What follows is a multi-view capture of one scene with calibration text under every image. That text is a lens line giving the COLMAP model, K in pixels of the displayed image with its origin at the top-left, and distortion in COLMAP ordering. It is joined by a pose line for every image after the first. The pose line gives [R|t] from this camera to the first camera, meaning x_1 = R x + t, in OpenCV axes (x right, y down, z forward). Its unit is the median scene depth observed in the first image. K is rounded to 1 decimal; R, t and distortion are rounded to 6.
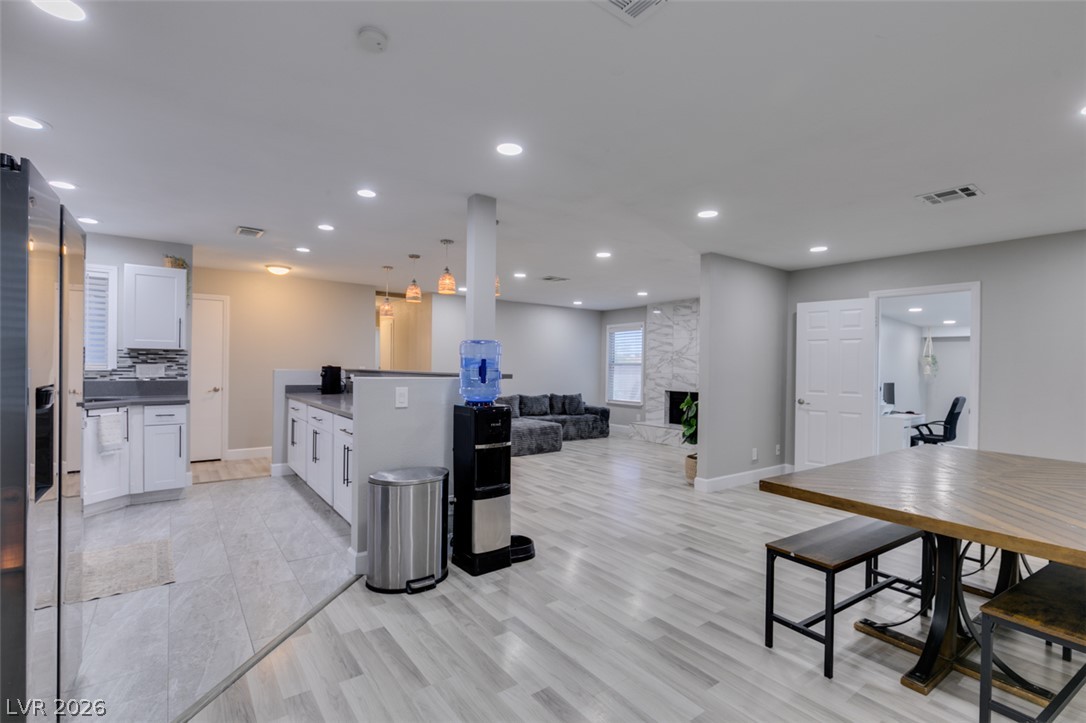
lens RADIAL K [[495.1, 0, 538.4], [0, 495.1, 365.7], [0, 0, 1]] dist [-0.001943, -0.000212]
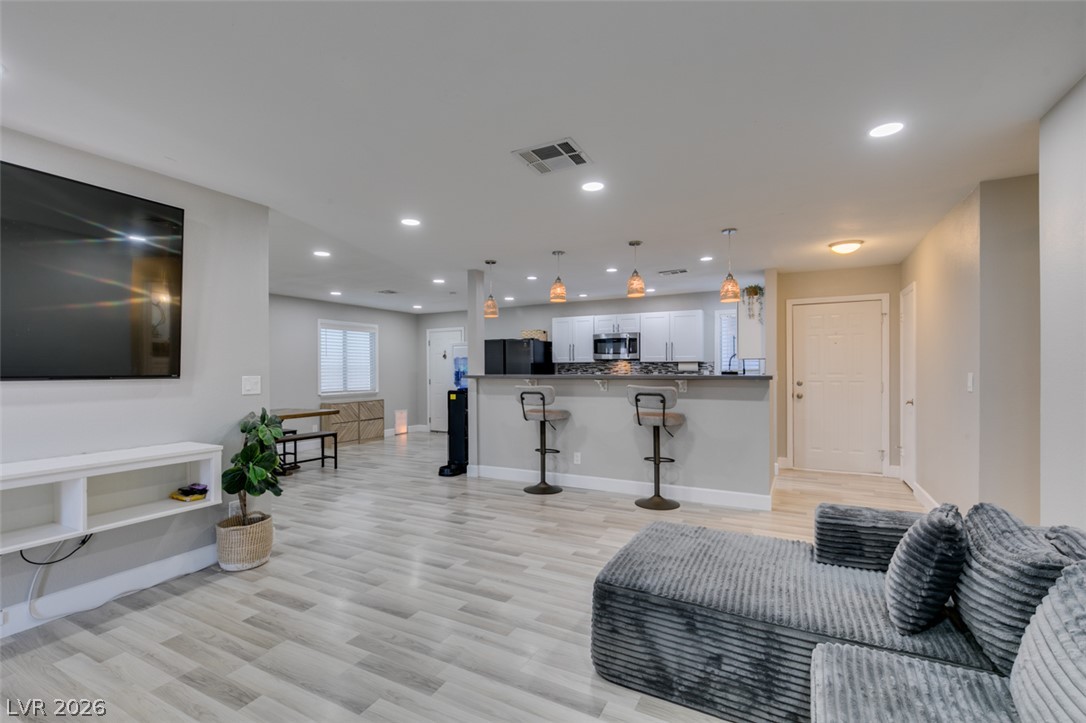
lens RADIAL K [[486.3, 0, 540.0], [0, 486.3, 367.1], [0, 0, 1]] dist [0.000634, -0.000454]
pose [[-0.903012, -0.010733, -0.429480, 0.295537], [-0.006489, 0.999915, -0.011346, 0.007006], [0.429565, -0.007459, -0.903005, 1.922222]]
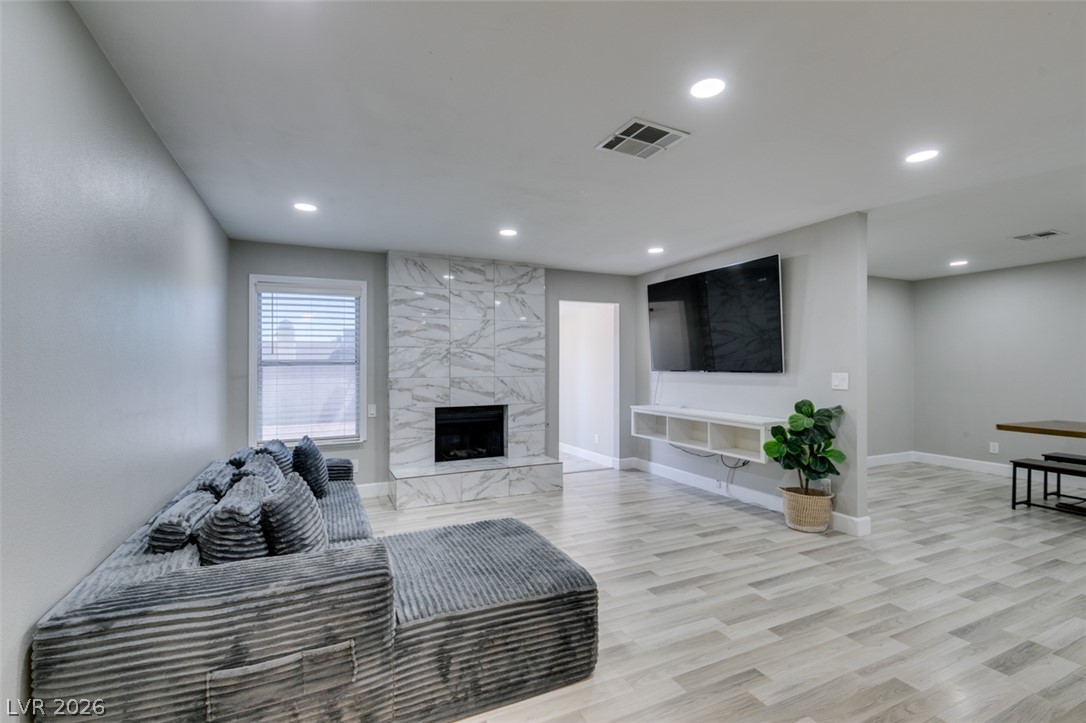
lens RADIAL K [[486.3, 0, 540.0], [0, 486.3, 367.1], [0, 0, 1]] dist [0.000634, -0.000454]
pose [[0.204188, -0.014429, 0.978825, -0.505146], [0.004083, 0.999895, 0.013888, -0.007995], [-0.978923, 0.001161, 0.204225, 1.411199]]
